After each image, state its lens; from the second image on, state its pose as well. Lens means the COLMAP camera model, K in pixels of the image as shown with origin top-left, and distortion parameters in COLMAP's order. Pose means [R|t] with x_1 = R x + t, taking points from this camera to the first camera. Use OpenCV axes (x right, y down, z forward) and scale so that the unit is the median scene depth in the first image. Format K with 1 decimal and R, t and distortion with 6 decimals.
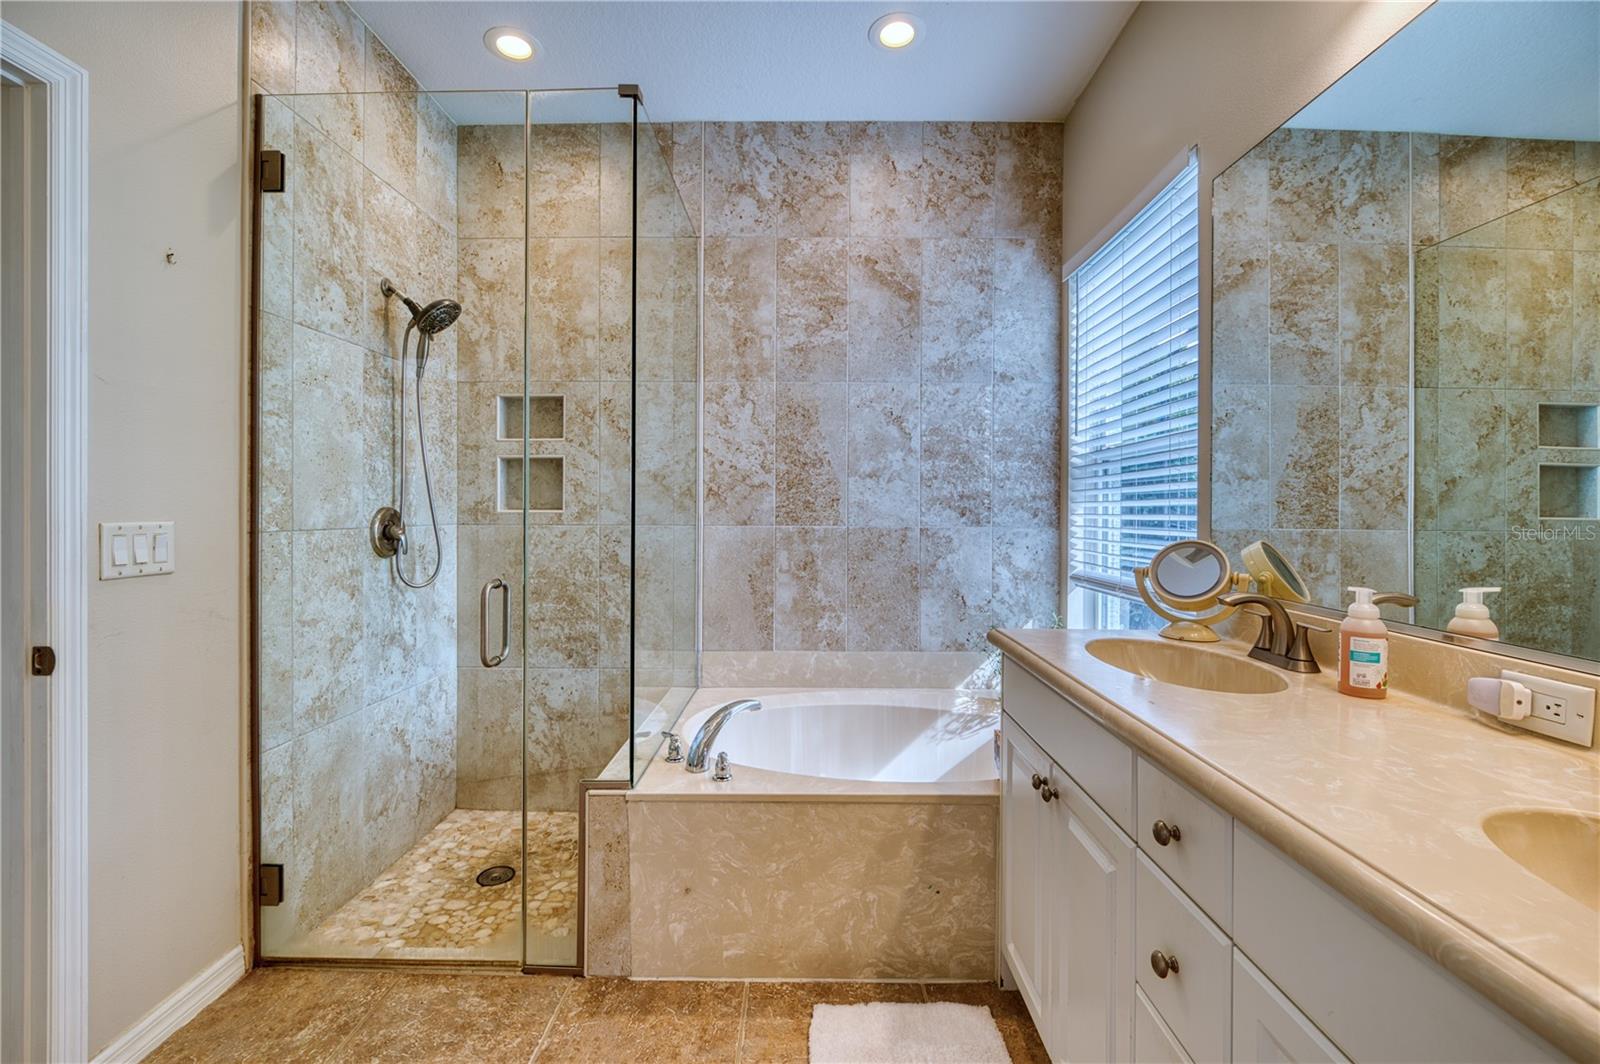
lens RADIAL K [[650.0, 0, 789.4], [0, 650.0, 518.1], [0, 0, 1]] dist [-0.028263, -0.003640]
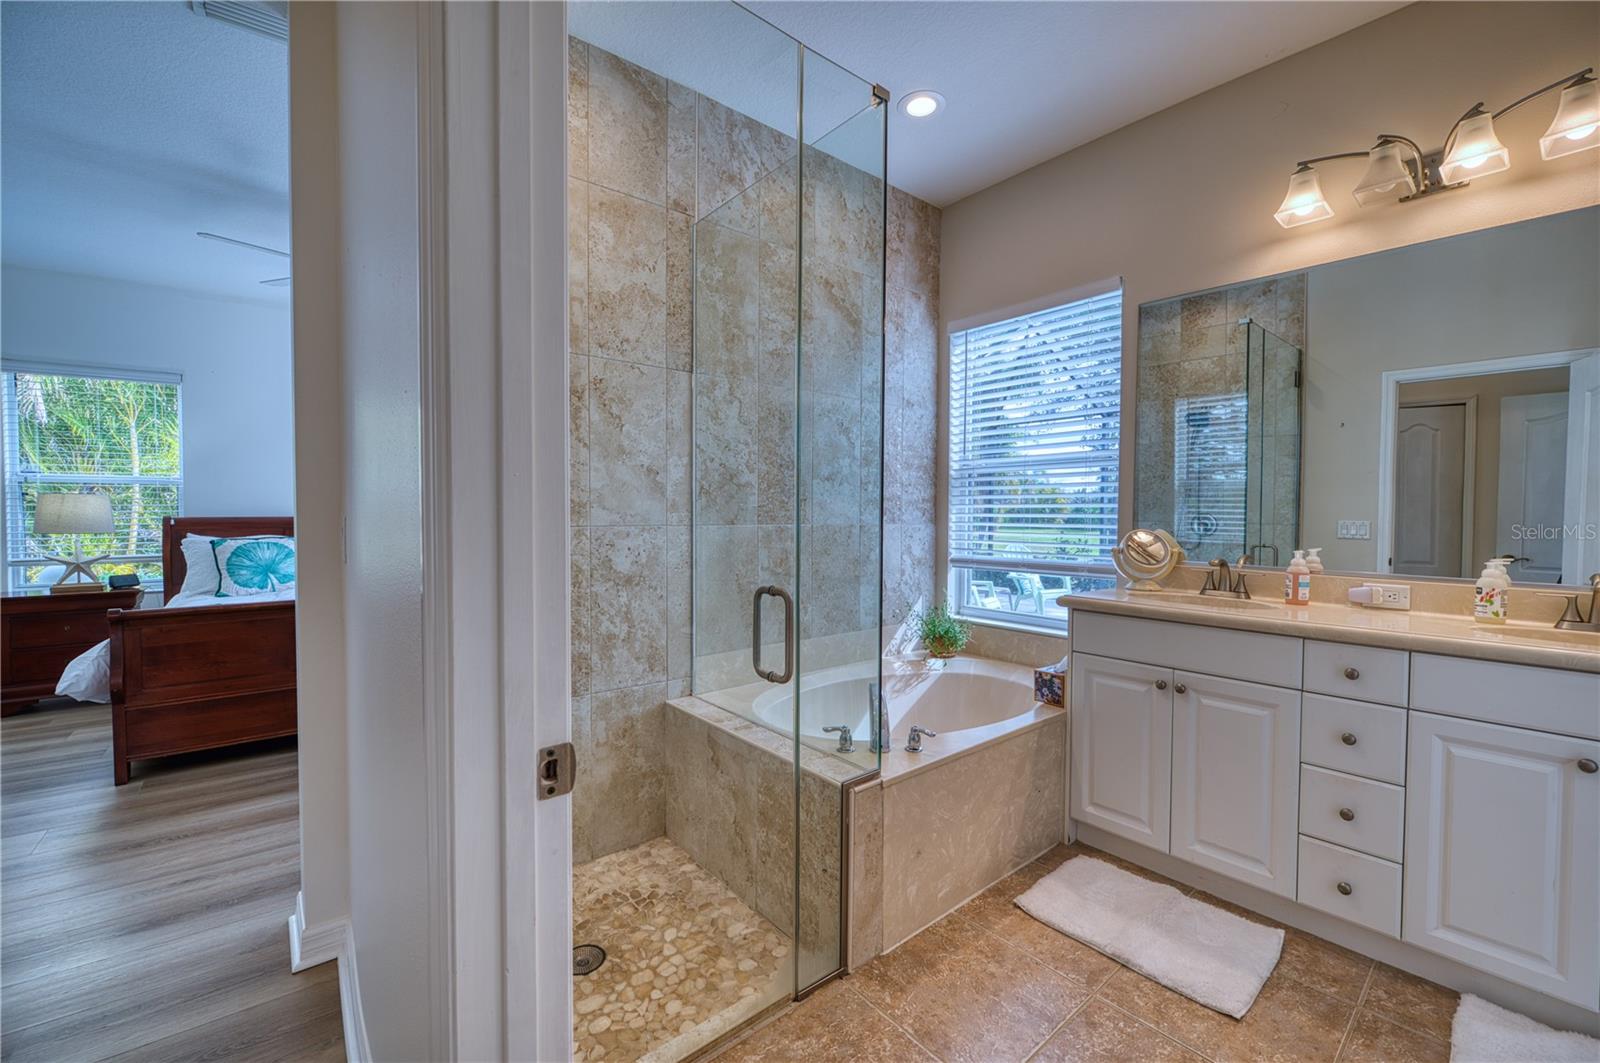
lens RADIAL K [[650.0, 0, 783.1], [0, 650.0, 534.6], [0, 0, 1]] dist [-0.028263, -0.003640]
pose [[0.766831, -0.021394, 0.641492, -0.654272], [0.000025, 0.999445, 0.033302, -0.006693], [-0.641849, -0.025521, 0.766407, 0.192519]]
